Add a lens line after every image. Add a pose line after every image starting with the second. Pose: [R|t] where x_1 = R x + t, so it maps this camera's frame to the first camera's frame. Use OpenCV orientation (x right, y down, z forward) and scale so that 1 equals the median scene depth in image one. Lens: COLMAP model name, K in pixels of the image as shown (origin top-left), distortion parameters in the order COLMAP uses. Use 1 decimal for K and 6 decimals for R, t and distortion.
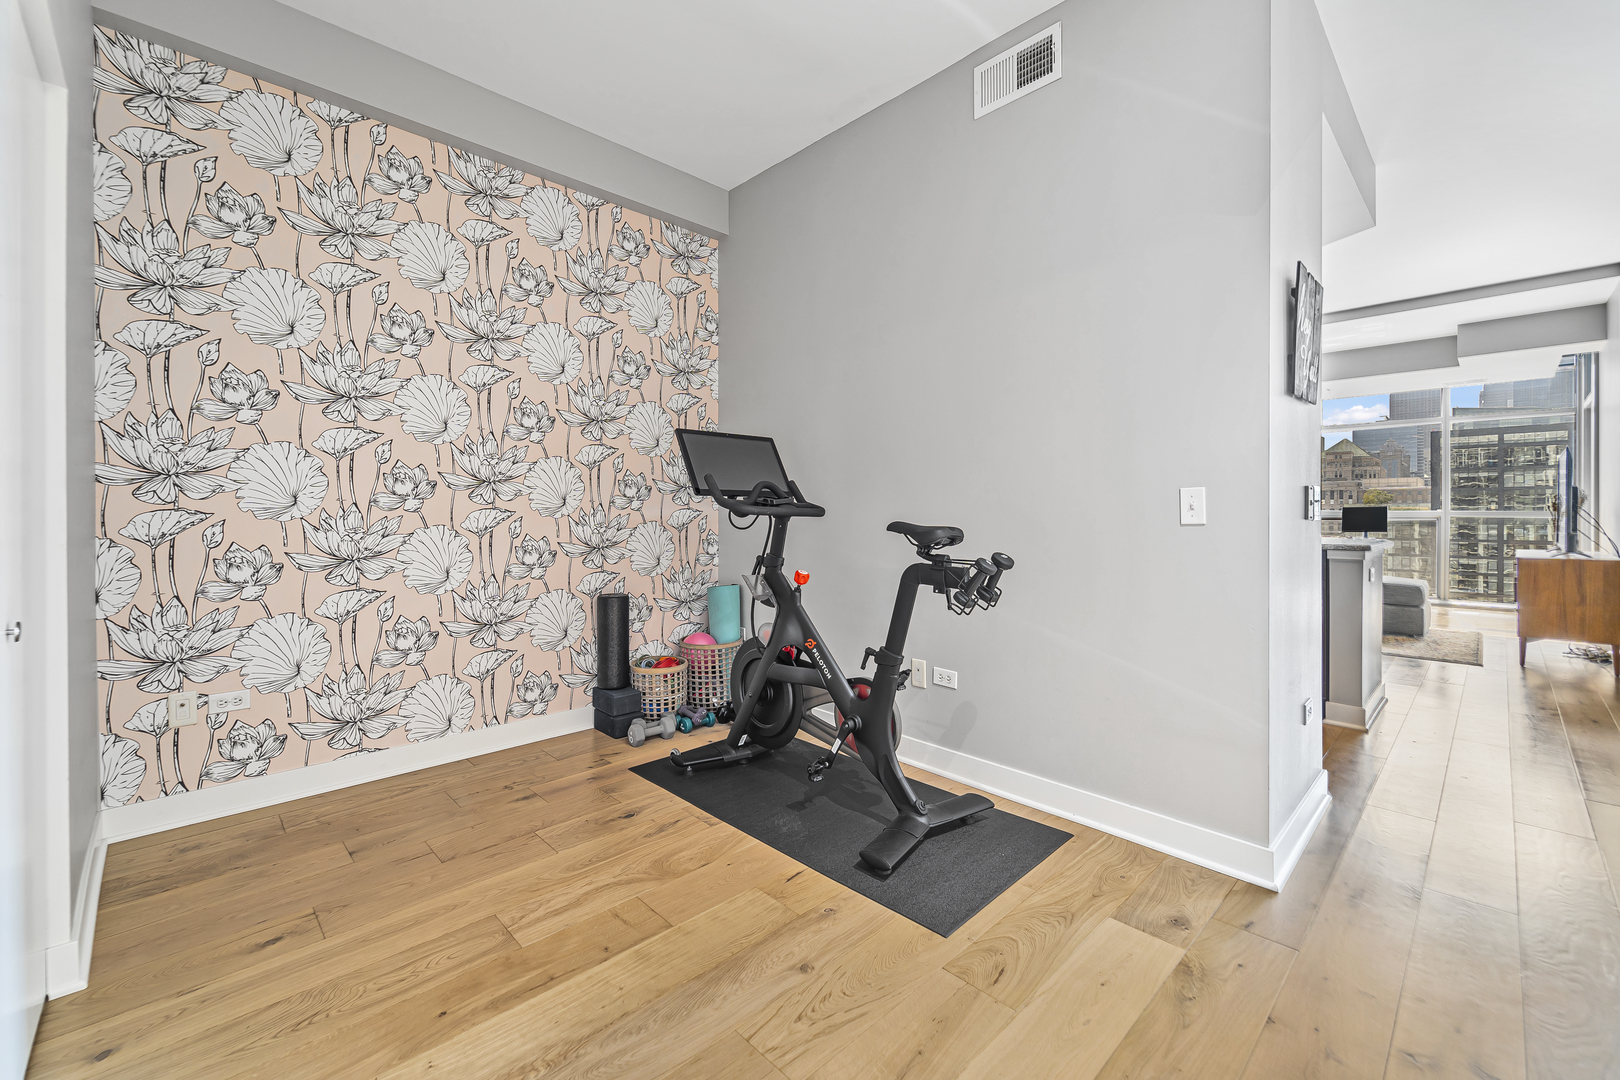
lens RADIAL K [[659.5, 0, 821.5], [0, 659.5, 522.0], [0, 0, 1]] dist [0.003308, 0.000303]
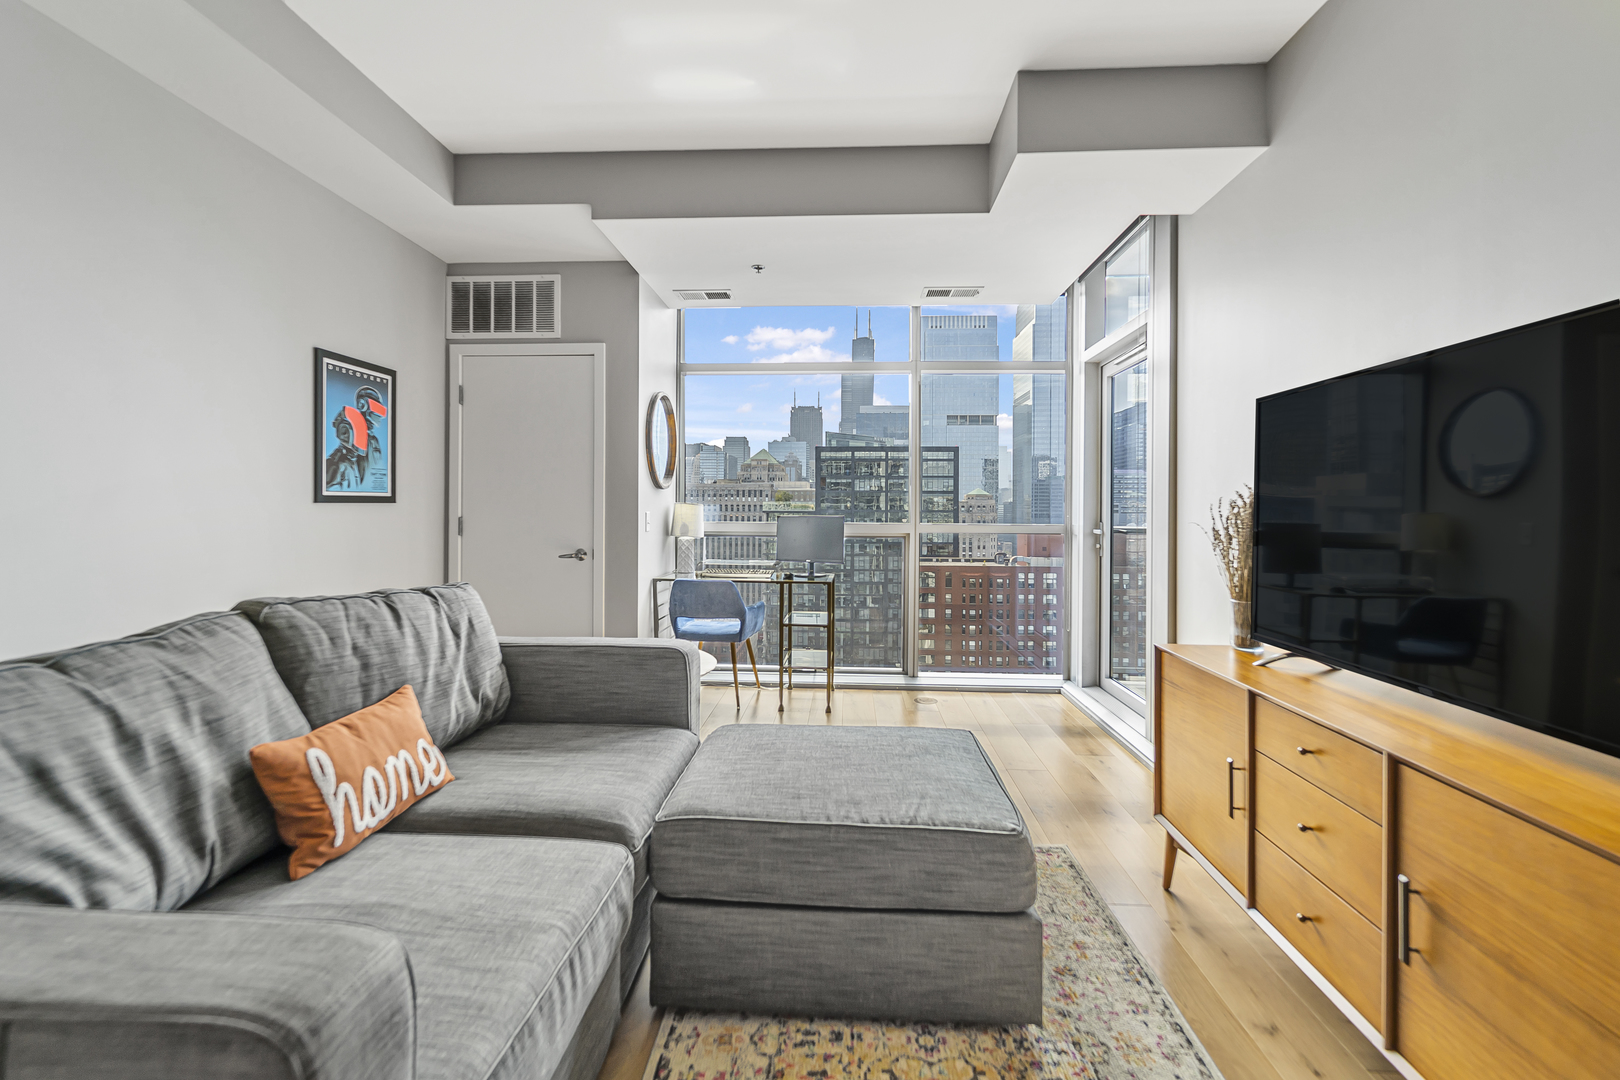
lens RADIAL K [[659.5, 0, 819.0], [0, 659.5, 510.5], [0, 0, 1]] dist [0.003308, 0.000303]
pose [[0.728931, 0.004601, 0.684572, 0.049136], [-0.000170, 0.999979, -0.006540, -0.002499], [-0.684587, 0.004651, 0.728916, 0.063718]]
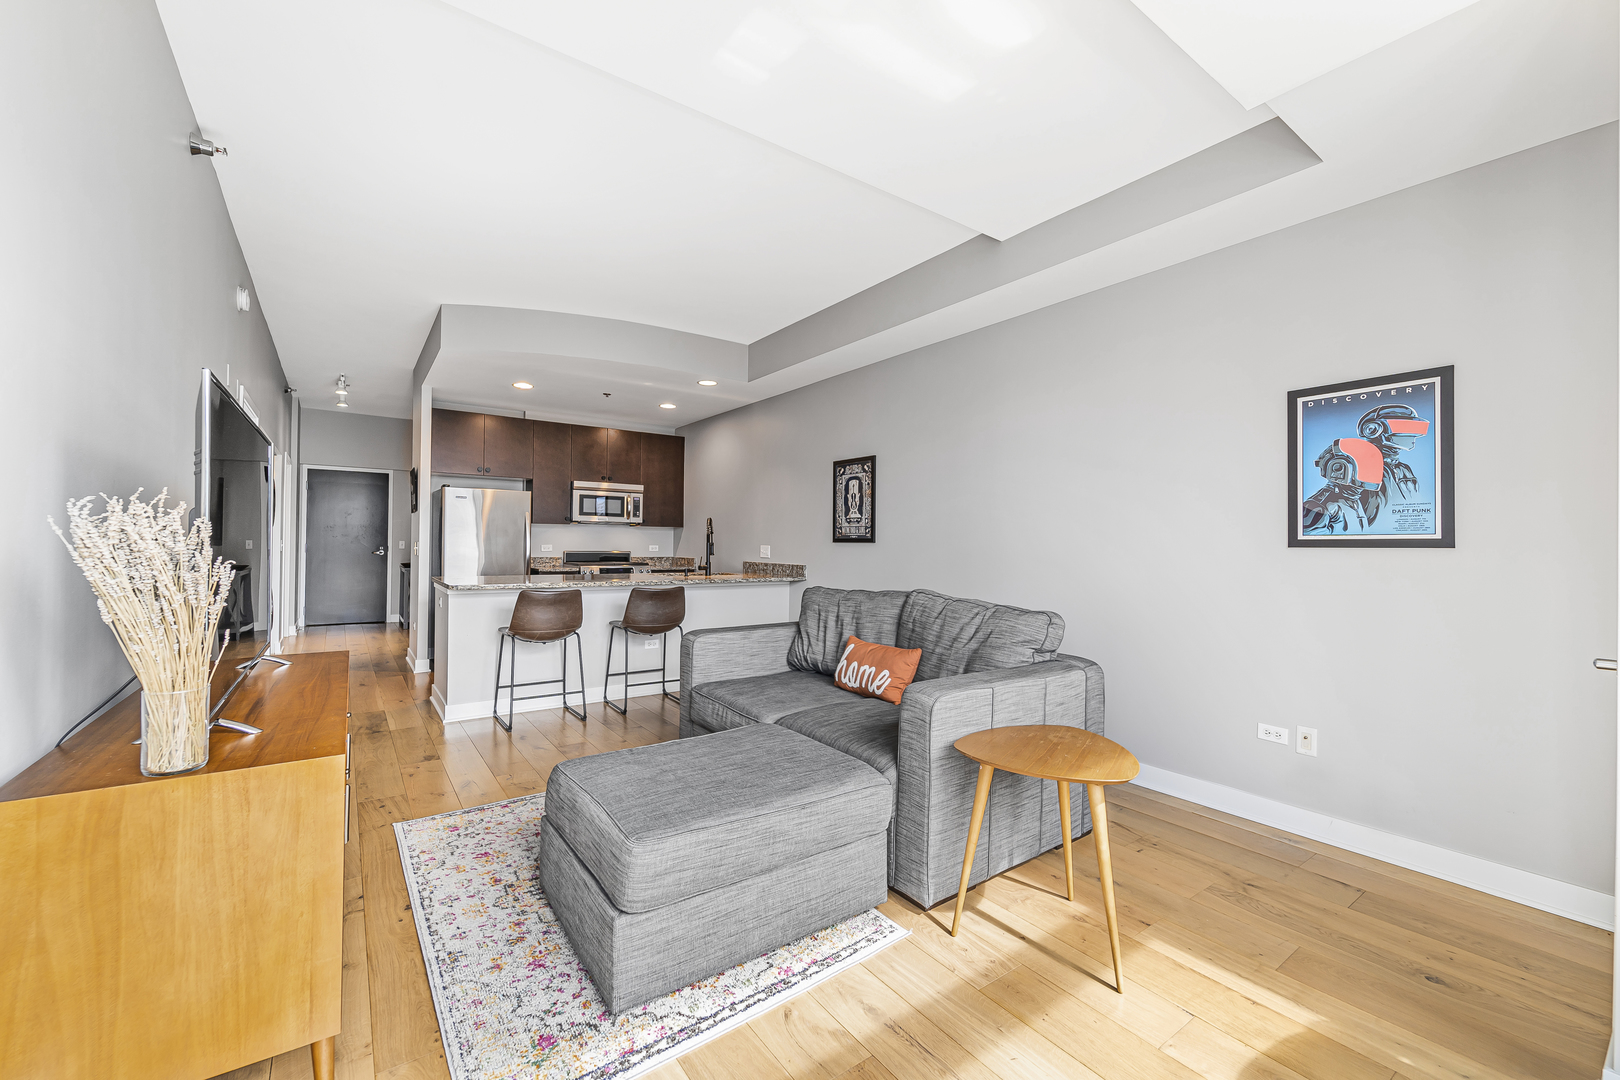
lens RADIAL K [[659.5, 0, 814.4], [0, 659.5, 538.5], [0, 0, 1]] dist [0.003308, 0.000303]
pose [[-0.152312, -0.006278, -0.988312, 0.095398], [-0.020950, 0.999776, -0.003122, -0.003002], [0.988110, 0.020230, -0.152410, 0.090124]]
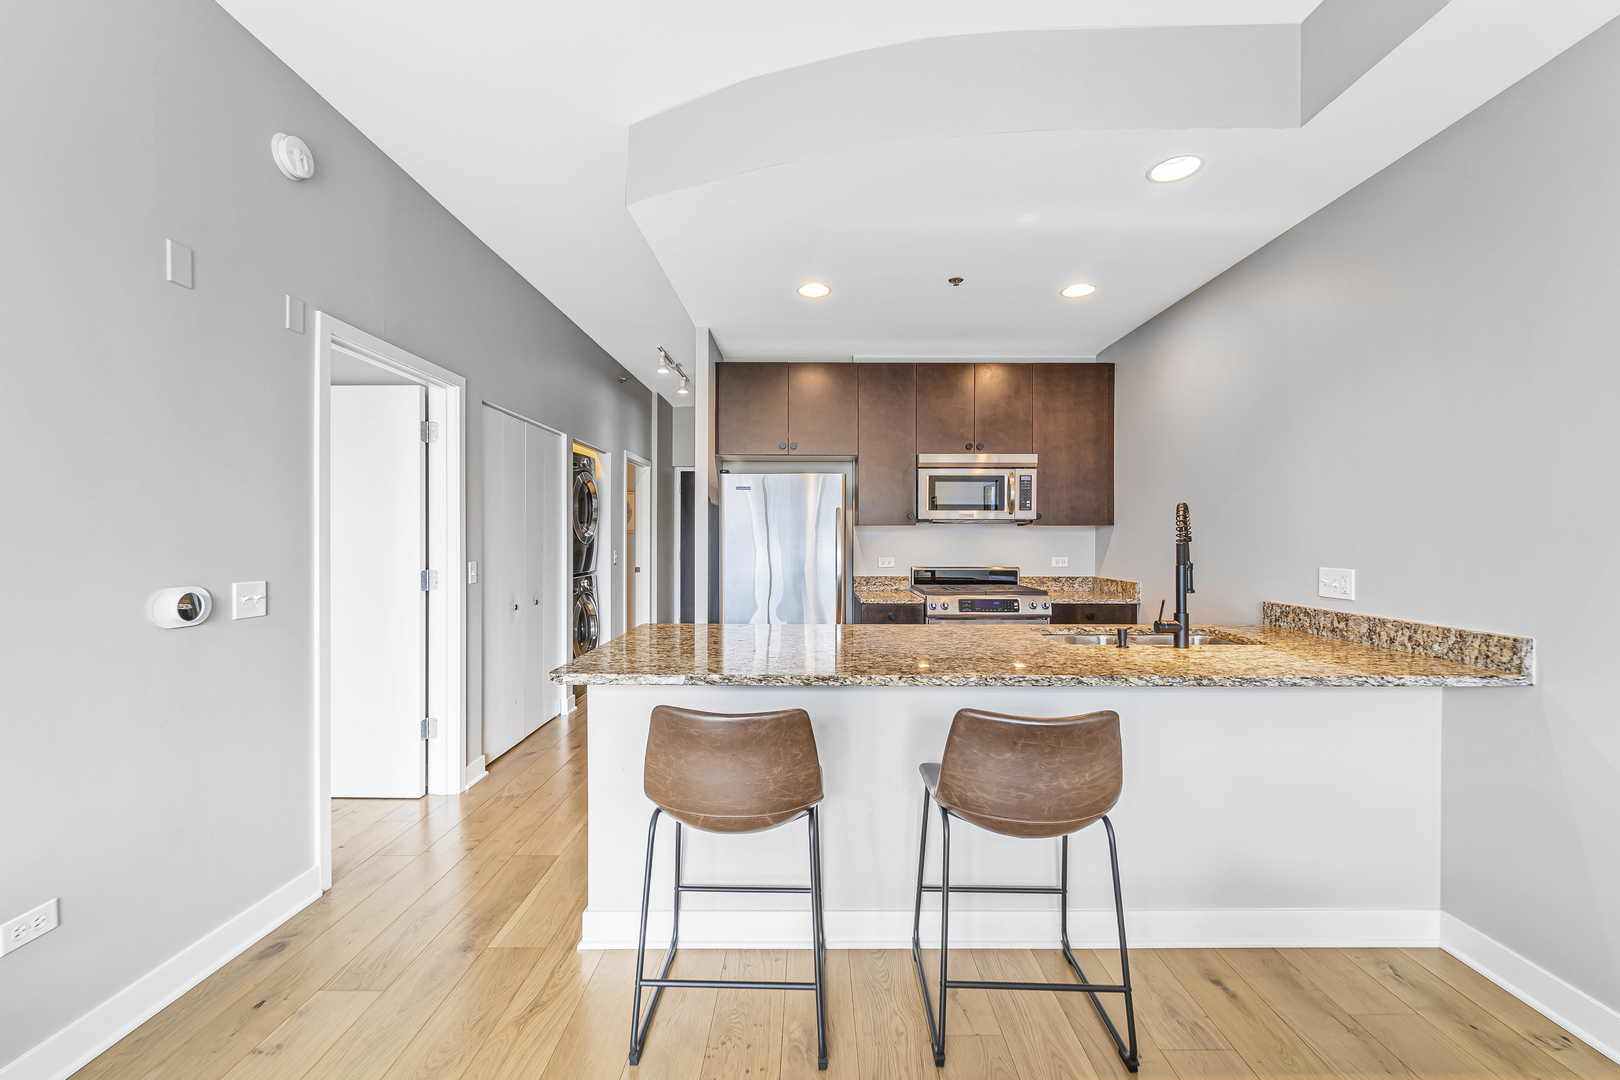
lens RADIAL K [[659.5, 0, 810.6], [0, 659.5, 541.3], [0, 0, 1]] dist [0.003308, 0.000303]
pose [[-0.703797, 0.007111, -0.710366, 0.056446], [-0.005645, 0.999862, 0.015602, -0.004002], [0.710379, 0.014990, -0.703660, 0.075952]]
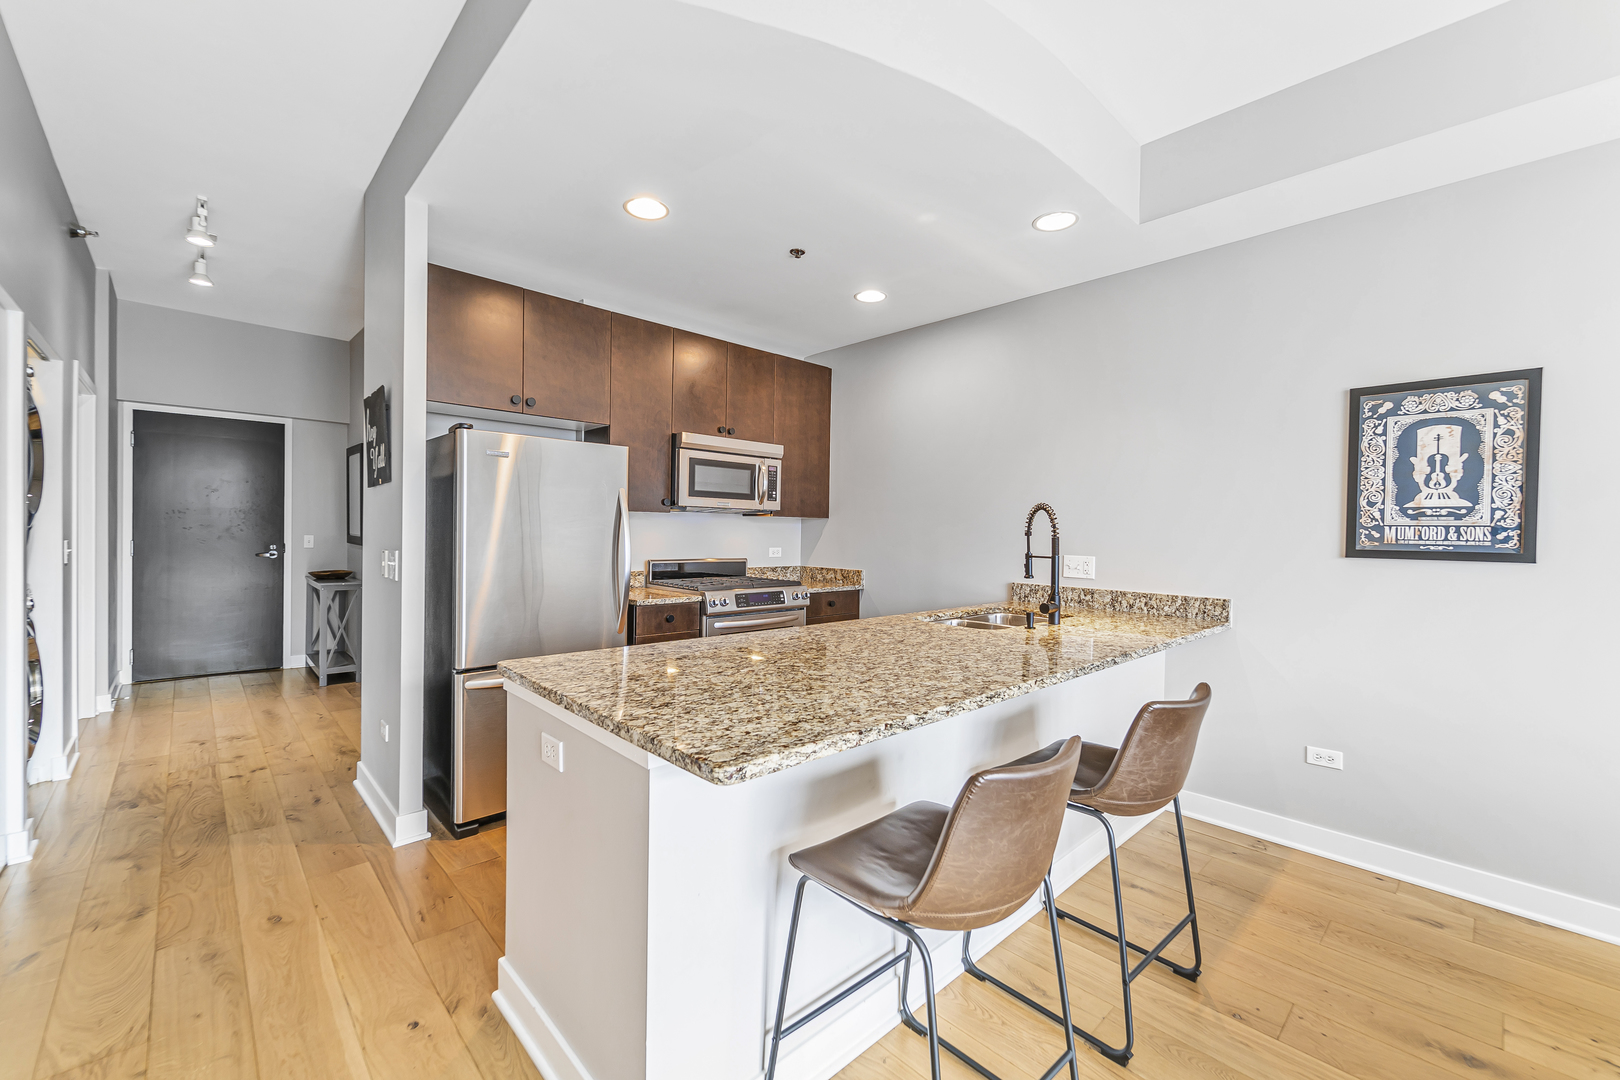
lens RADIAL K [[659.5, 0, 805.1], [0, 659.5, 539.6], [0, 0, 1]] dist [0.003308, 0.000303]
pose [[-0.026446, 0.016491, -0.999514, 0.059450], [-0.026968, 0.999488, 0.017204, -0.003641], [0.999286, 0.027410, -0.025988, 0.054060]]
